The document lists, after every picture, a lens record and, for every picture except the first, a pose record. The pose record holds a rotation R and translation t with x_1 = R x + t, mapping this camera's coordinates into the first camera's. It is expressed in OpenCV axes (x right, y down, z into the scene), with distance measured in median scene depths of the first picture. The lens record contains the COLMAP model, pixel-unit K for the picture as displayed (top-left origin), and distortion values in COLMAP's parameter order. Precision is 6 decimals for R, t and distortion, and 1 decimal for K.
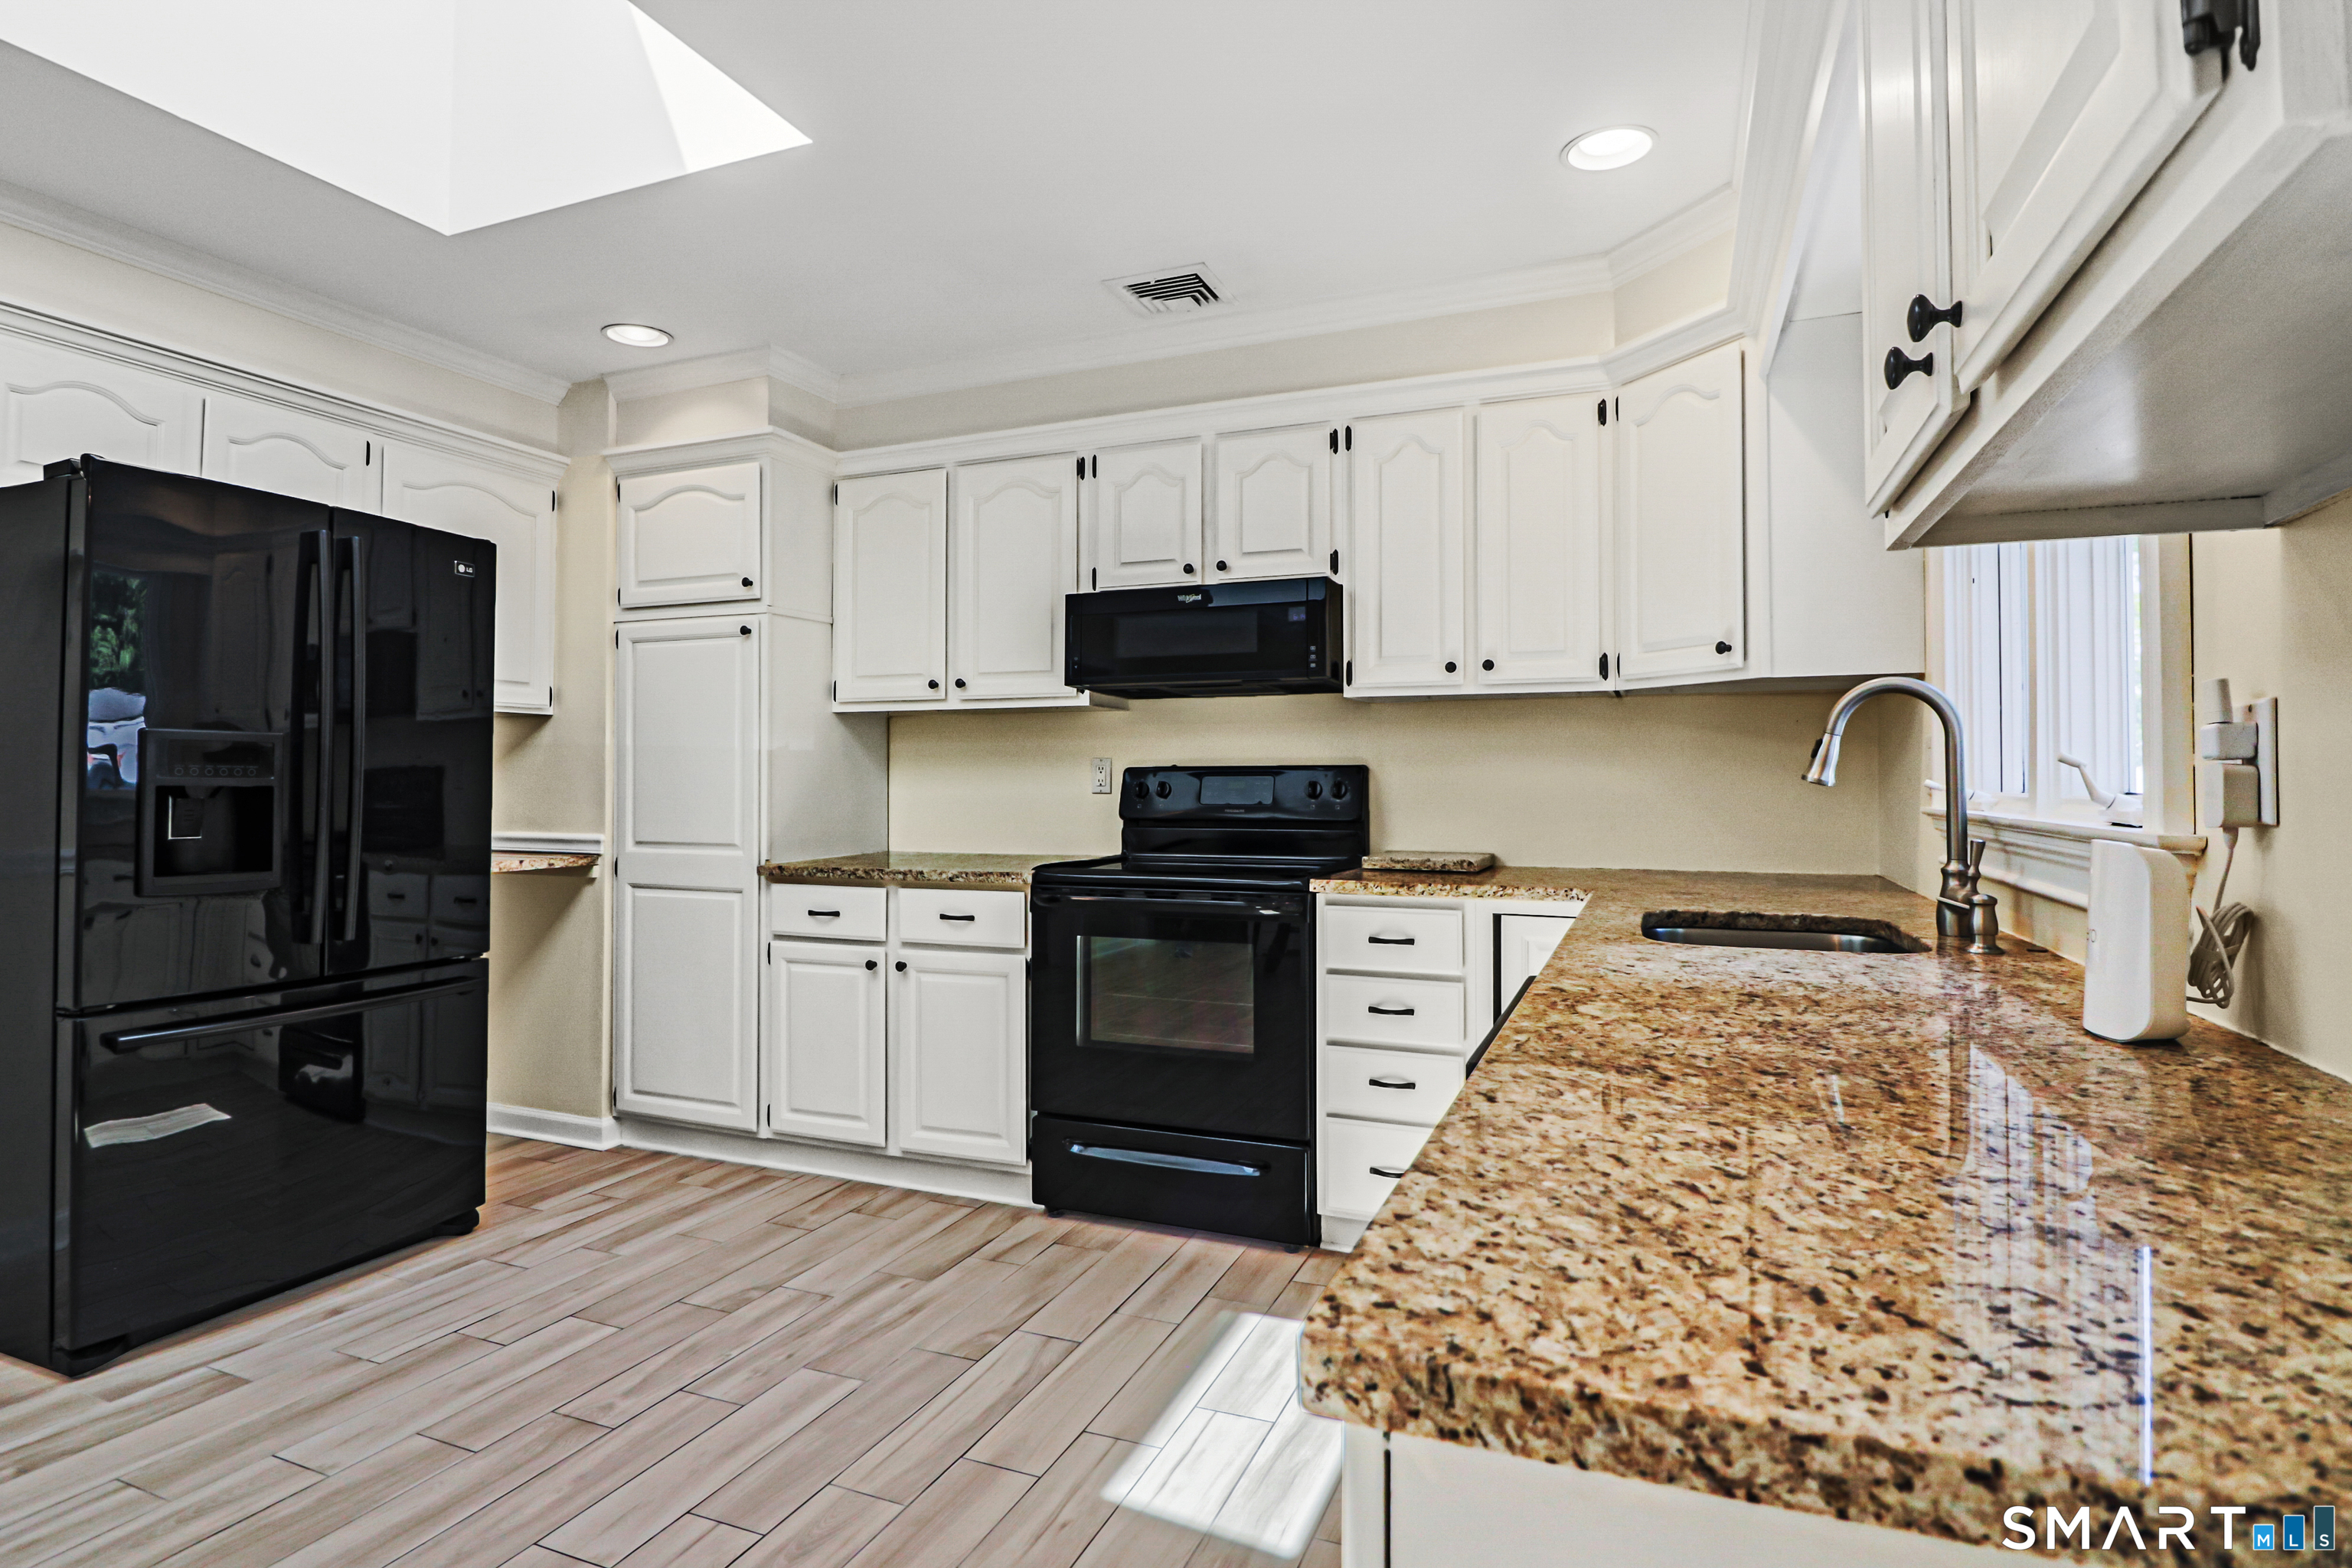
lens RADIAL K [[1211.0, 0, 1183.6], [0, 1211.0, 759.5], [0, 0, 1]] dist [-0.005918, -0.005185]
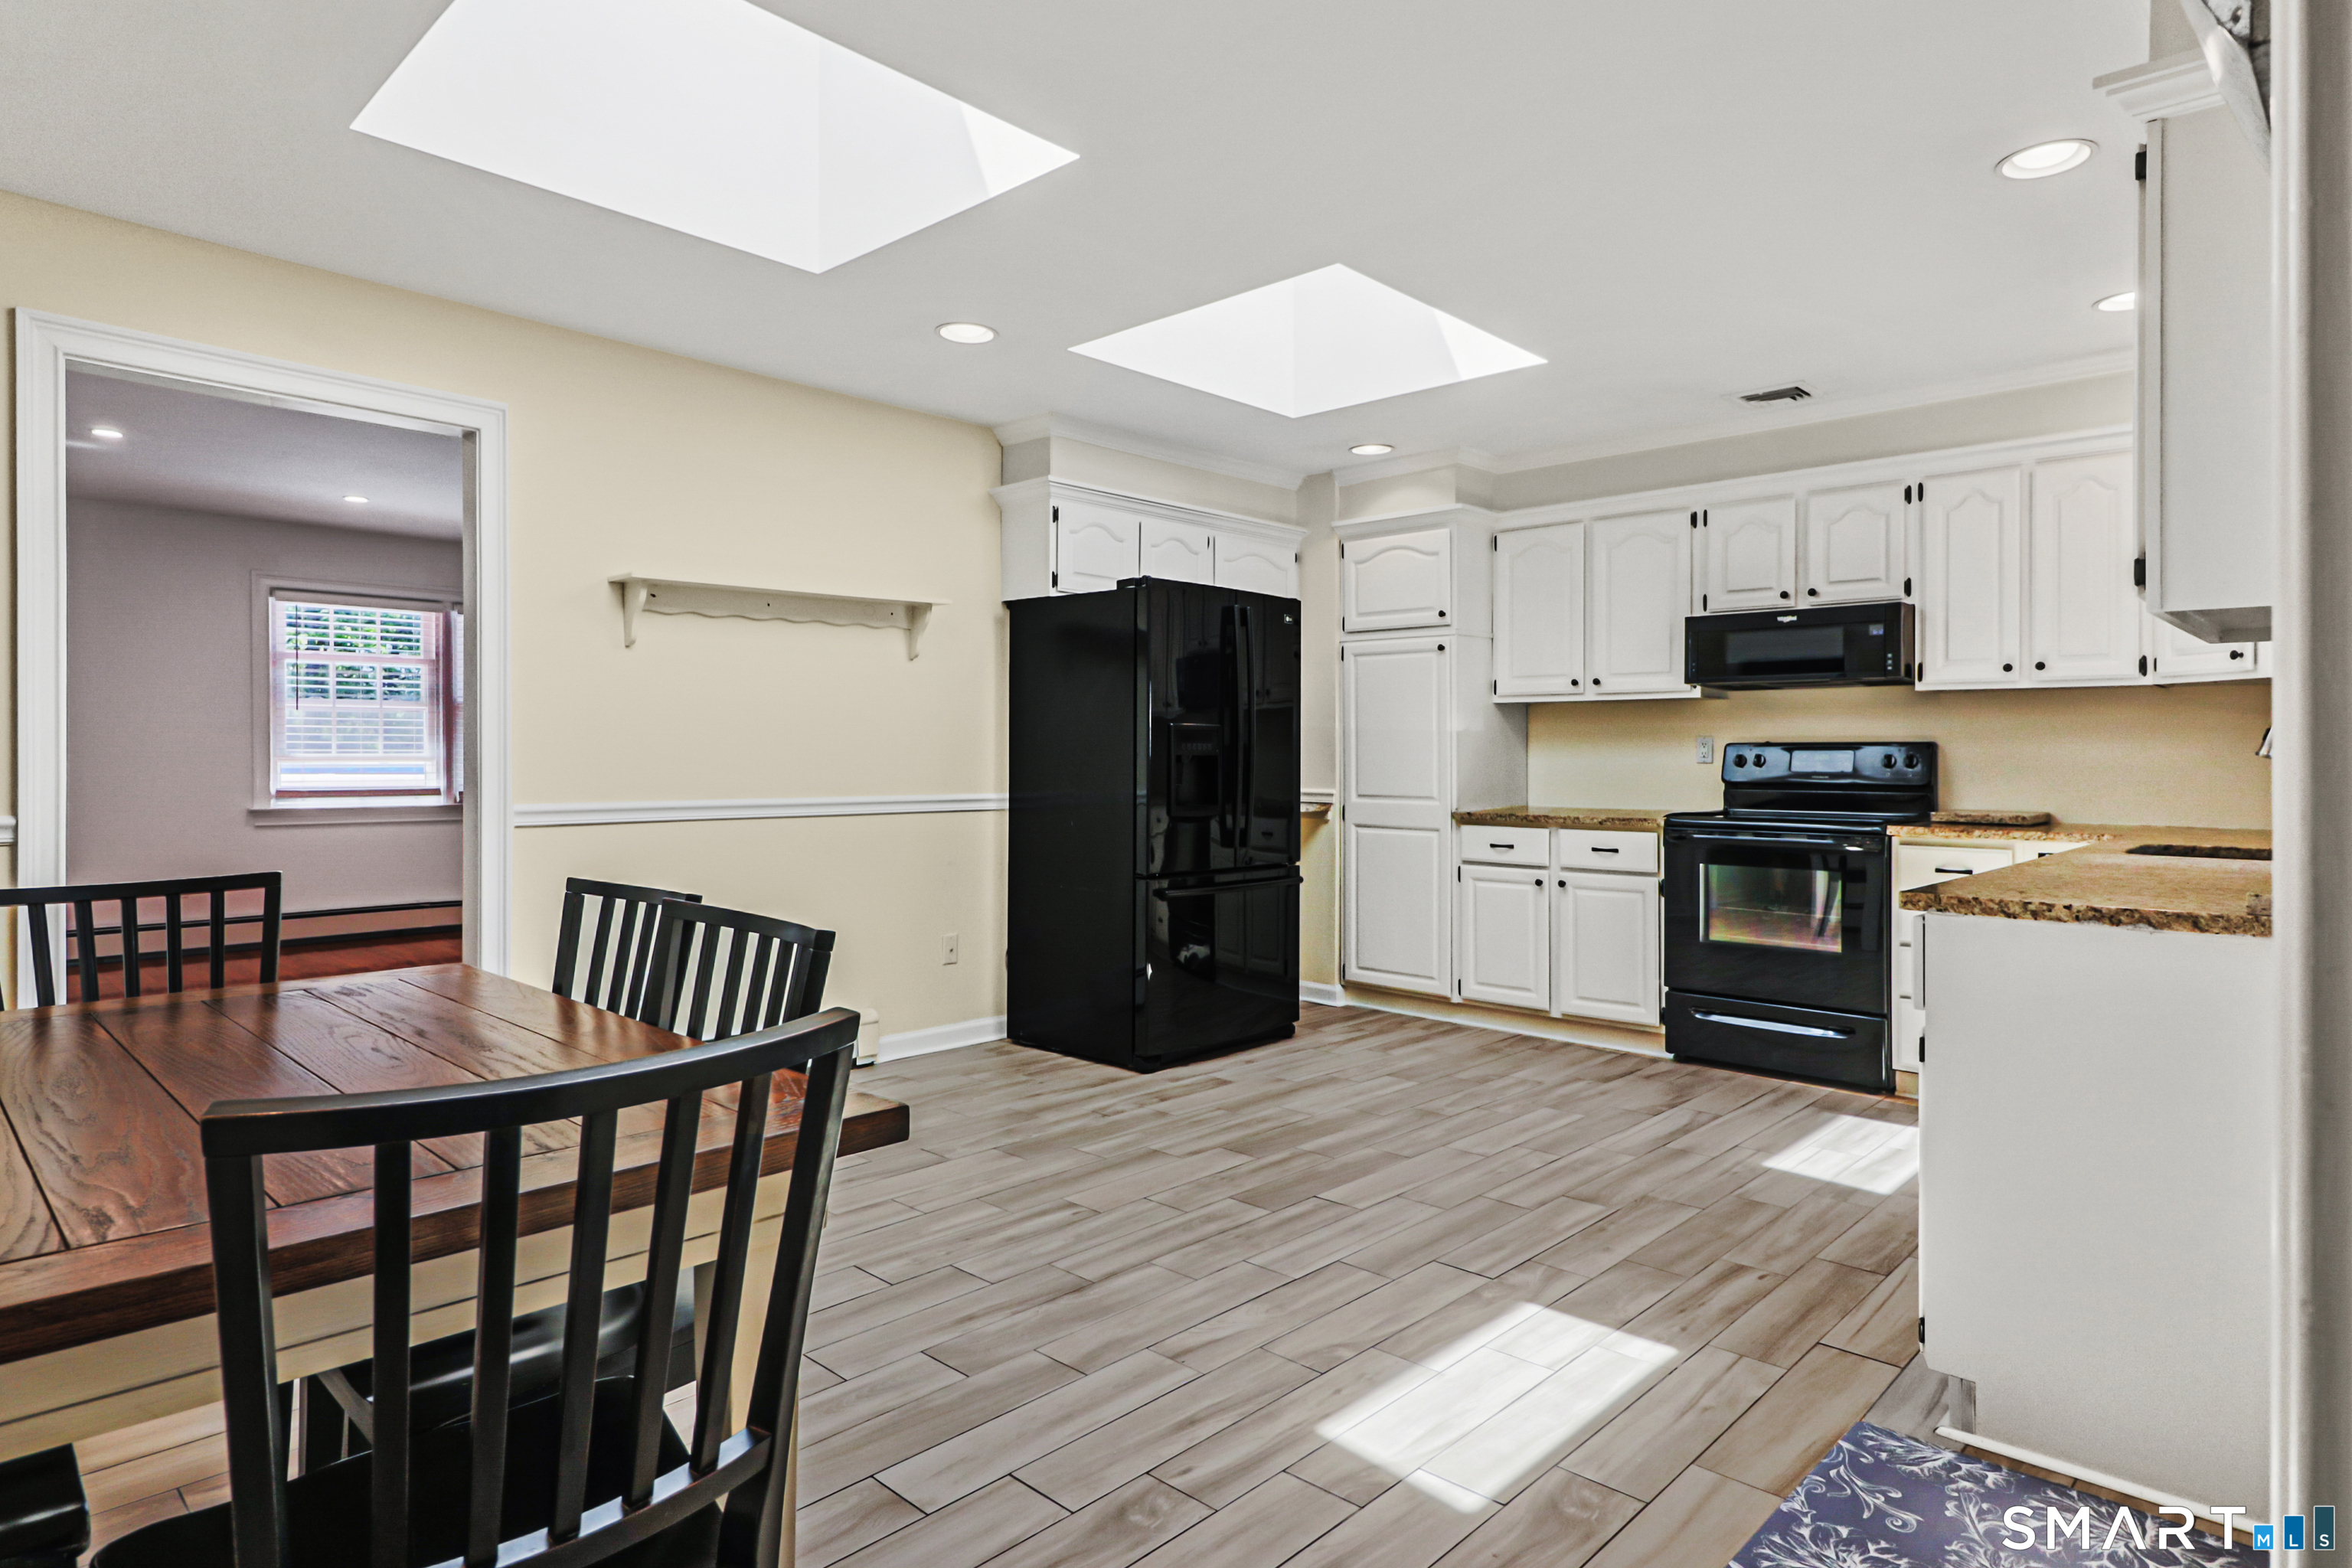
lens RADIAL K [[1327.3, 0, 1181.3], [0, 1327.3, 745.3], [0, 0, 1]] dist [-0.000172, -0.003453]
pose [[0.930291, 0.000951, -0.366821, -0.079352], [0.003916, 0.999914, 0.012524, -0.013052], [0.366802, -0.013087, 0.930207, -0.621859]]
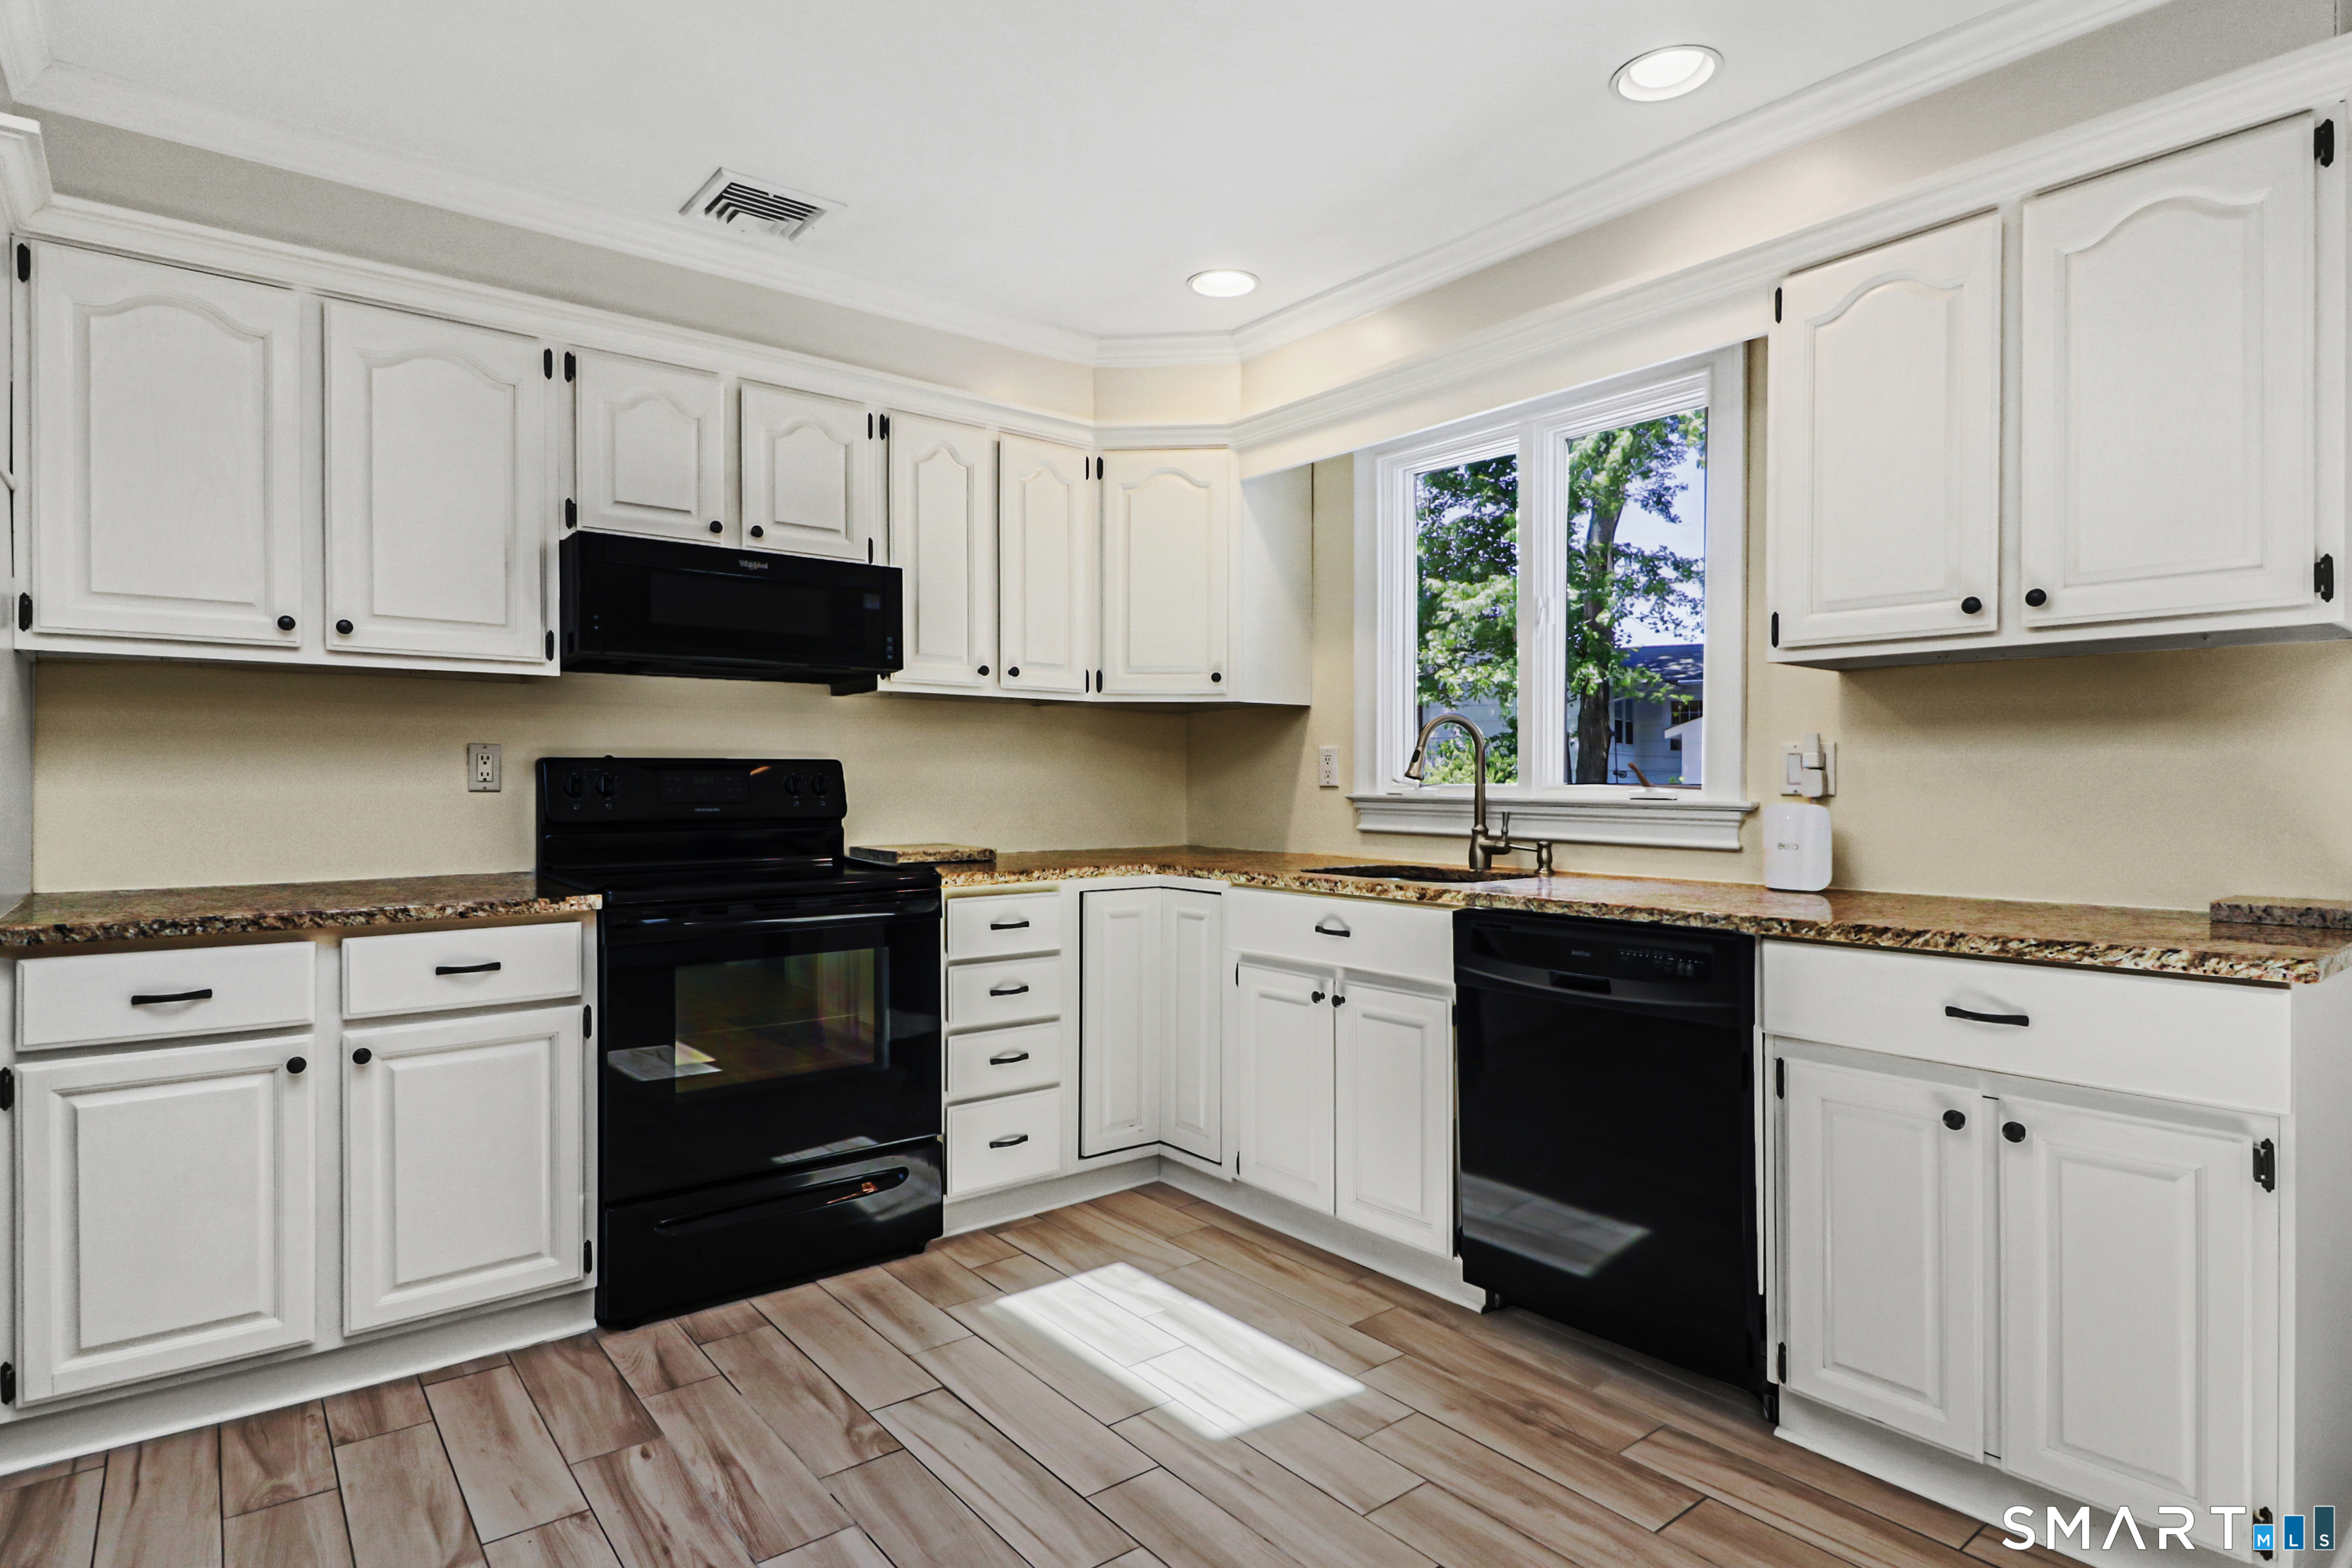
lens RADIAL K [[1211.0, 0, 1164.6], [0, 1211.0, 787.4], [0, 0, 1]] dist [-0.005918, -0.005185]
pose [[0.492227, -0.002927, 0.870462, -0.595572], [-0.016125, 0.999792, 0.012481, 0.010727], [-0.870317, -0.020179, 0.492078, 0.306530]]
